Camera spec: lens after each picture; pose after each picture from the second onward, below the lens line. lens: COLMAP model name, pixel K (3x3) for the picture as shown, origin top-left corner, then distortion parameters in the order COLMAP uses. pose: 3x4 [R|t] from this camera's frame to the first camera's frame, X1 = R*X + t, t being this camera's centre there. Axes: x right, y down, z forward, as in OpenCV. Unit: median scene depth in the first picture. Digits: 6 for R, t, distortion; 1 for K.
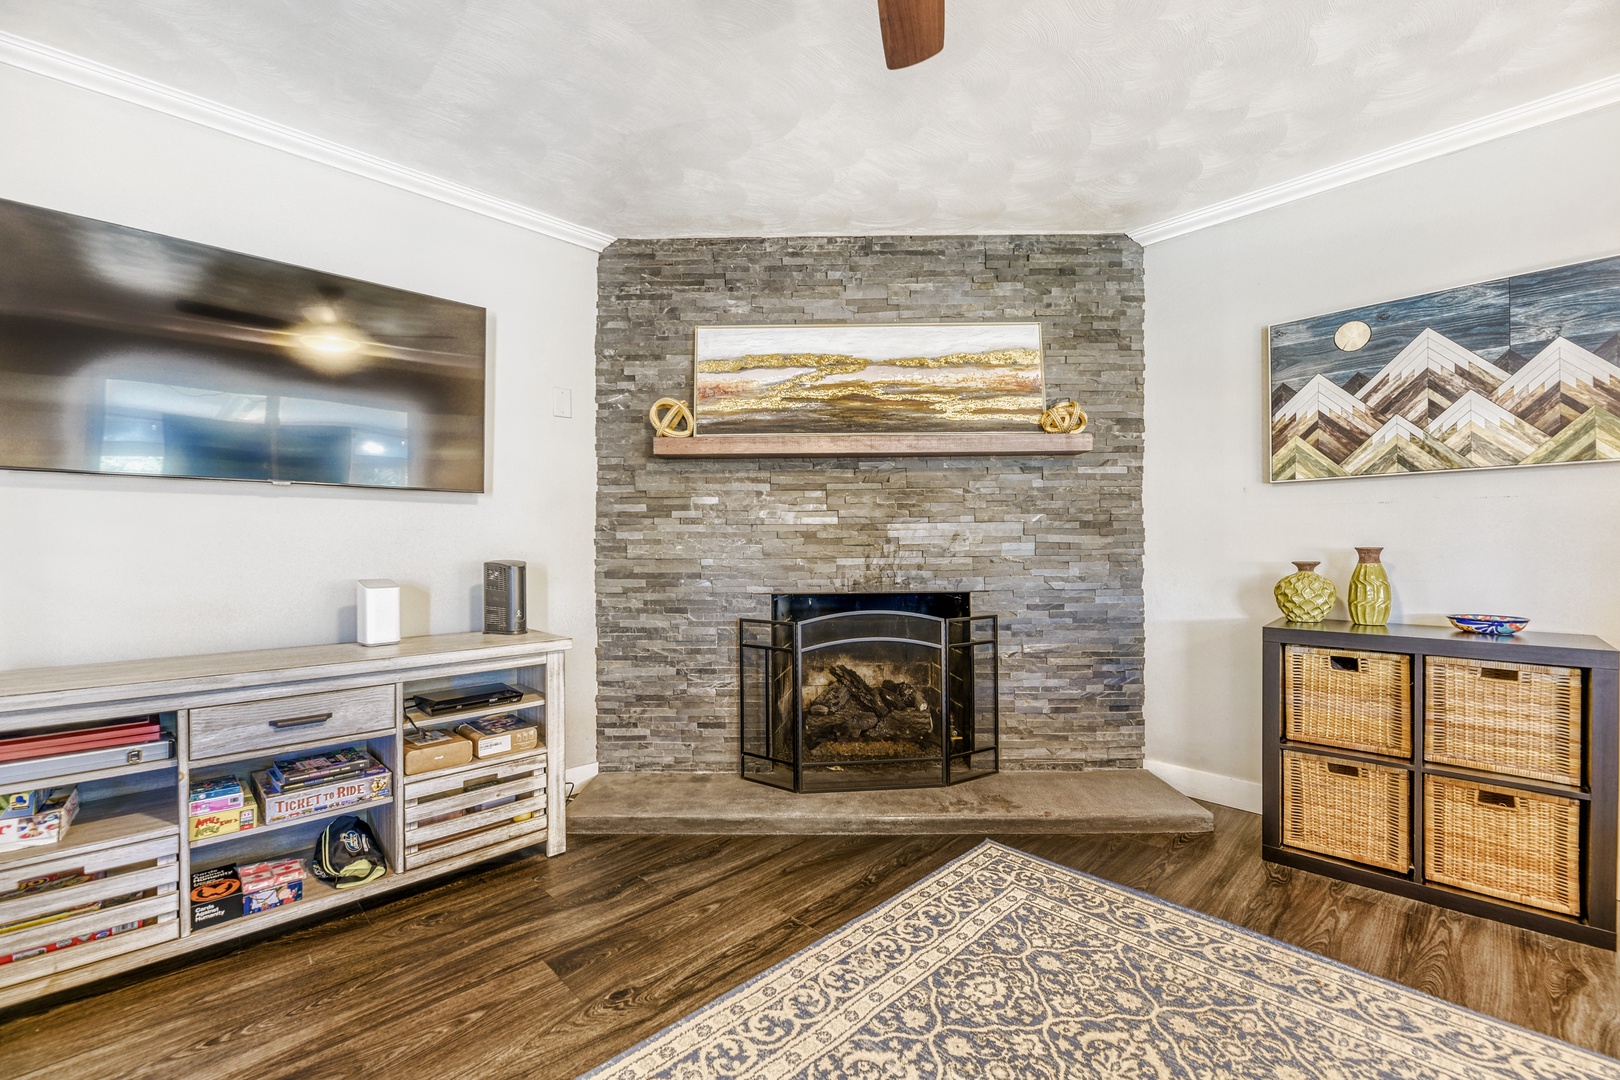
lens RADIAL K [[673.3, 0, 809.8], [0, 673.3, 547.6], [0, 0, 1]] dist [-0.003310, -0.000292]
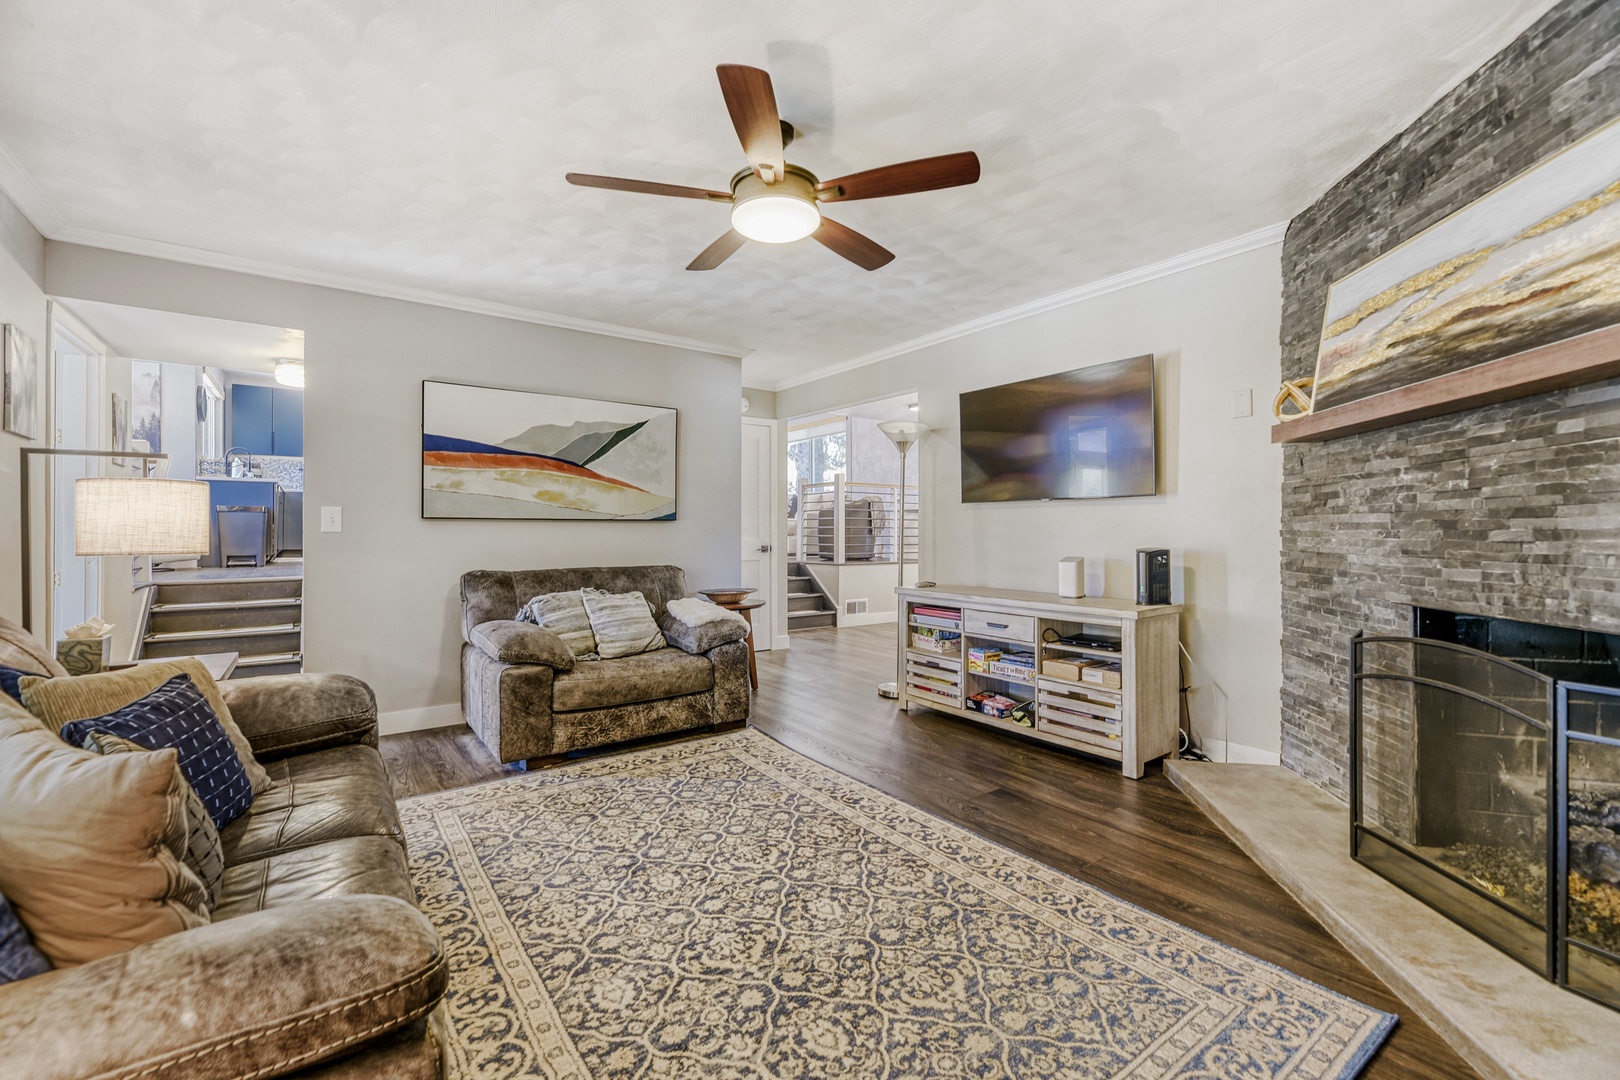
lens RADIAL K [[673.3, 0, 807.7], [0, 673.3, 531.2], [0, 0, 1]] dist [-0.003310, -0.000292]
pose [[-0.129353, 0.003959, -0.991591, 1.113720], [-0.004760, 0.999978, 0.004614, -0.018704], [0.991587, 0.005317, -0.129331, 0.633102]]
